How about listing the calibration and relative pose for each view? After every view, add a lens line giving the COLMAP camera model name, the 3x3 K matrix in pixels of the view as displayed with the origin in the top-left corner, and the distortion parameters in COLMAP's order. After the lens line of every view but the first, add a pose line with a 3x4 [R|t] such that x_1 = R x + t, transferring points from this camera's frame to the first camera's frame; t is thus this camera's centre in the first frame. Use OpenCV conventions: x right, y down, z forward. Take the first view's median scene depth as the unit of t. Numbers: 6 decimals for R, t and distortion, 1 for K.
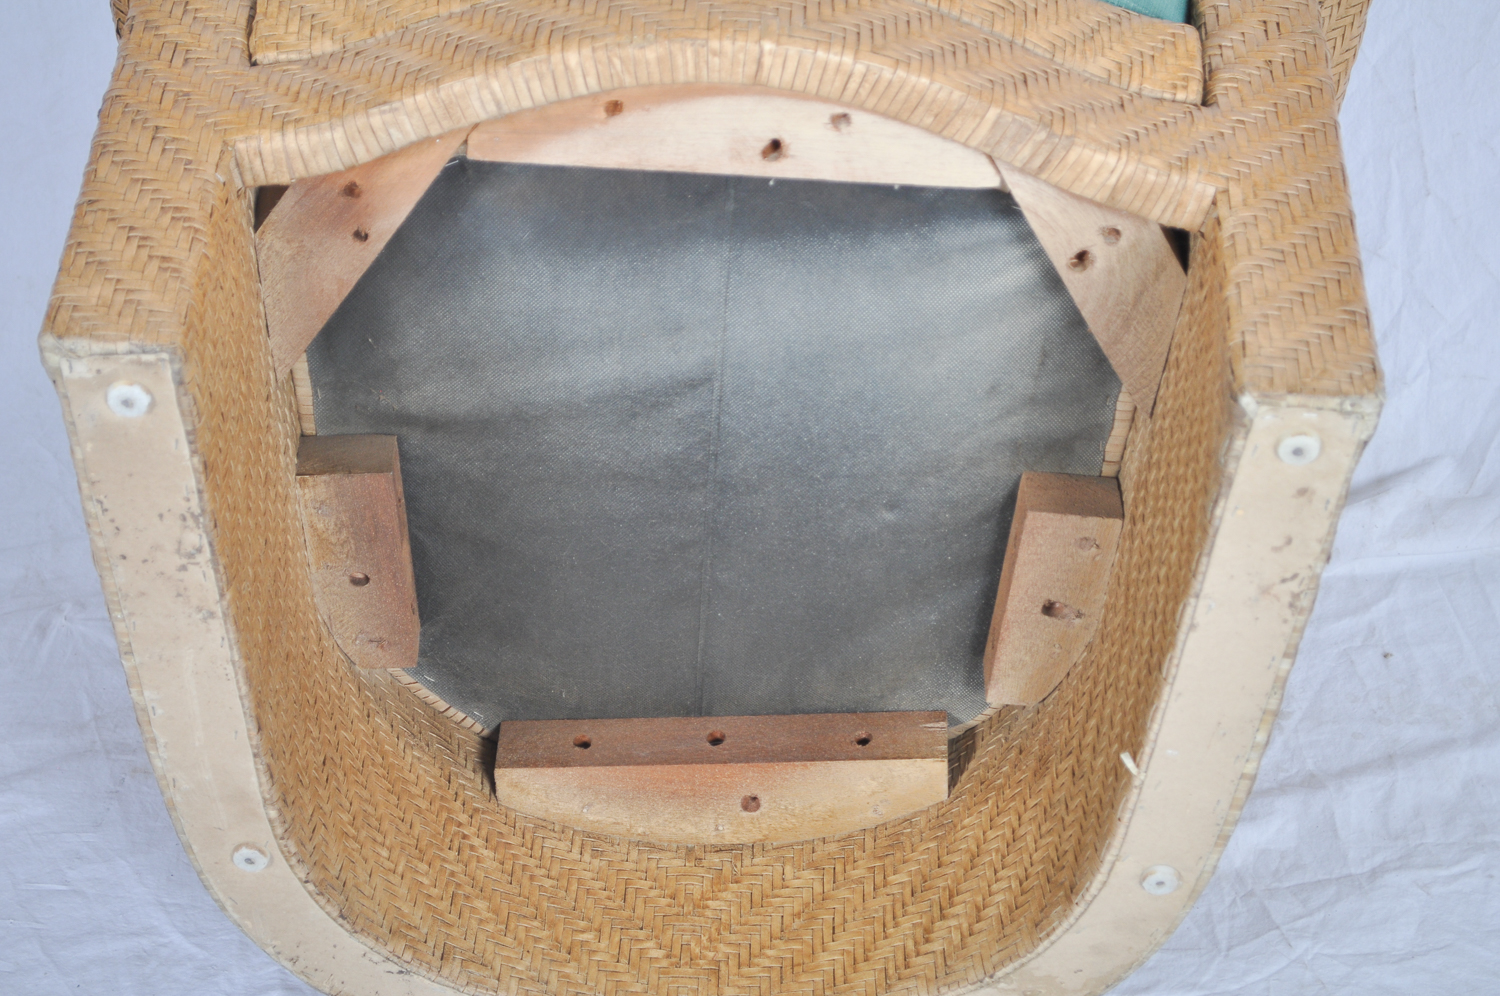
lens RADIAL K [[3132.7, 0, 751.0], [0, 3132.7, 498.0], [0, 0, 1]] dist [0.046397, 0.000000]
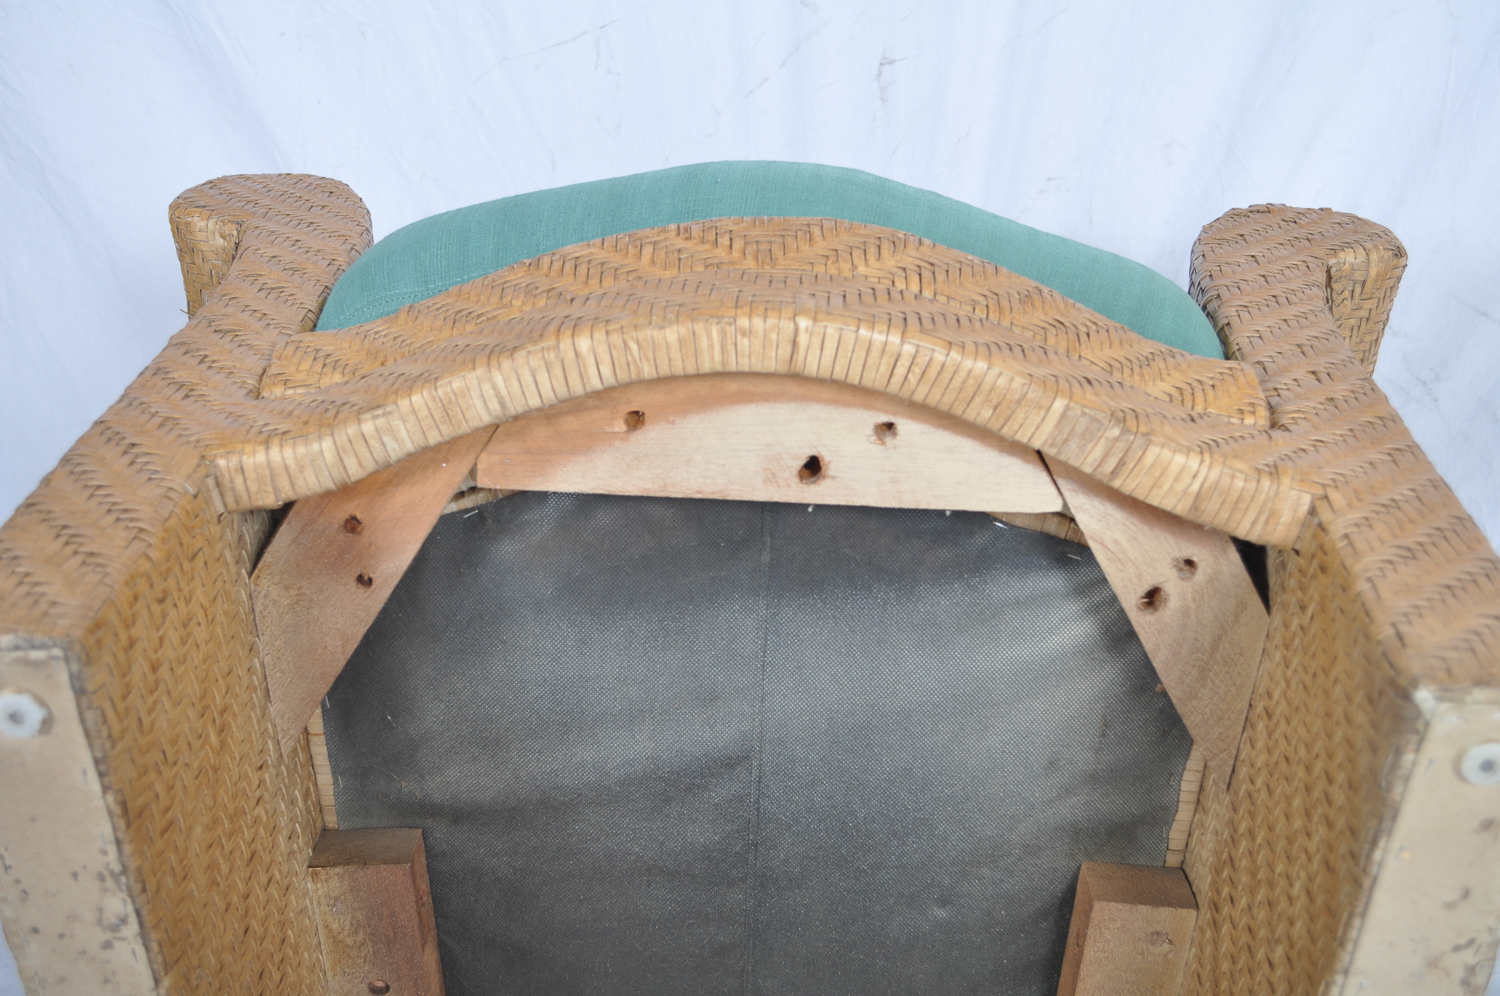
lens RADIAL K [[1676.4, 0, 747.3], [0, 1676.4, 497.8], [0, 0, 1]] dist [-0.017936, 0.000000]
pose [[0.999547, -0.014667, -0.026295, 0.001149], [0.005951, 0.952339, -0.304982, 0.043918], [0.029515, 0.304688, 0.951995, 0.531757]]
